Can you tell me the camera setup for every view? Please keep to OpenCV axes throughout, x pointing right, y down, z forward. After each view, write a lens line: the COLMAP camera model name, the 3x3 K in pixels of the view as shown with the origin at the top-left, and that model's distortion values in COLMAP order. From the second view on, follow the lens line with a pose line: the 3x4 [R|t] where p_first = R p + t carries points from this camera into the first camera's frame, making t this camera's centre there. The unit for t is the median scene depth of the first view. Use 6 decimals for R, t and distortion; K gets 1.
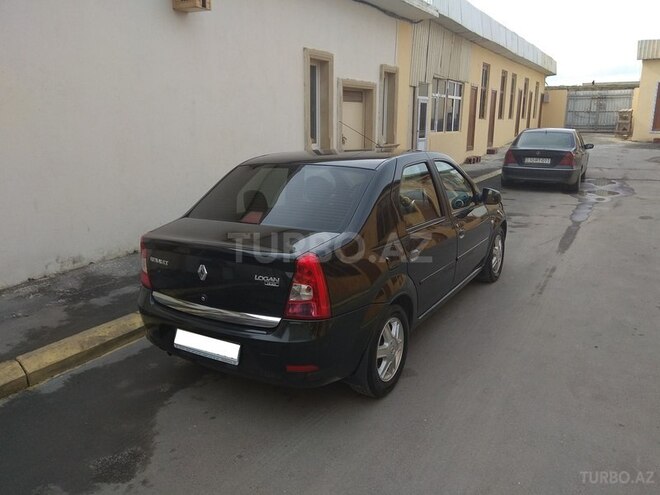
lens RADIAL K [[510.4, 0, 325.7], [0, 510.4, 248.5], [0, 0, 1]] dist [0.068125, -0.094583]
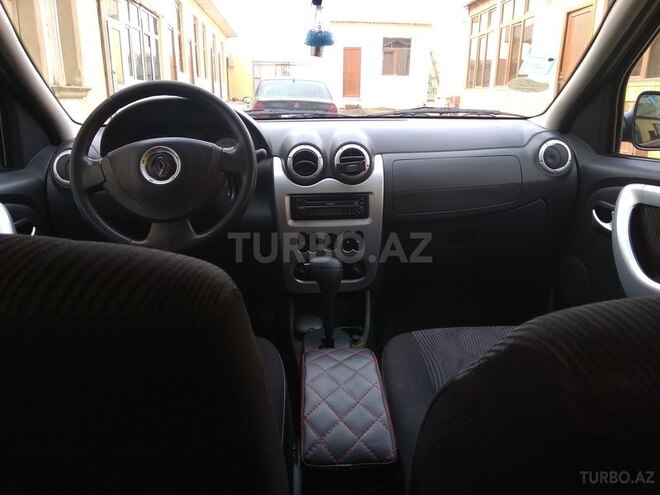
lens RADIAL K [[510.4, 0, 330.4], [0, 510.4, 250.2], [0, 0, 1]] dist [0.068125, -0.094583]
pose [[0.810835, -0.151219, 0.565402, 0.002232], [0.126688, 0.988490, 0.082693, -0.033142], [-0.571399, 0.004580, 0.820660, 0.361839]]
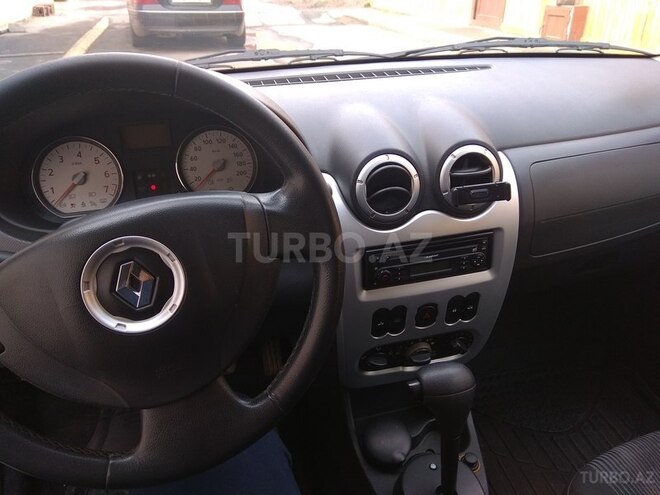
lens RADIAL K [[510.4, 0, 329.5], [0, 510.4, 240.7], [0, 0, 1]] dist [0.068125, -0.094583]
pose [[0.673553, -0.333928, 0.659407, 0.019309], [0.166515, 0.937749, 0.304794, -0.058312], [-0.720138, -0.095494, 0.687228, 0.423915]]
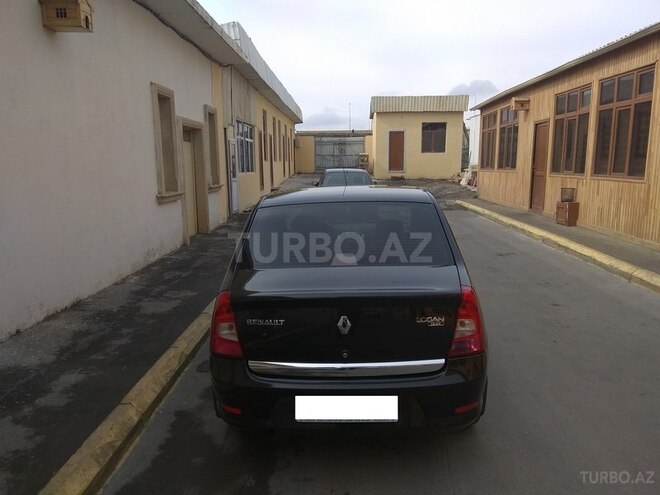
lens RADIAL K [[510.4, 0, 326.6], [0, 510.4, 250.2], [0, 0, 1]] dist [0.068125, -0.094583]
pose [[0.871867, -0.086721, 0.482004, -0.175345], [0.123216, 0.991381, -0.044511, -0.011754], [-0.473989, 0.098198, 0.875038, 0.060707]]
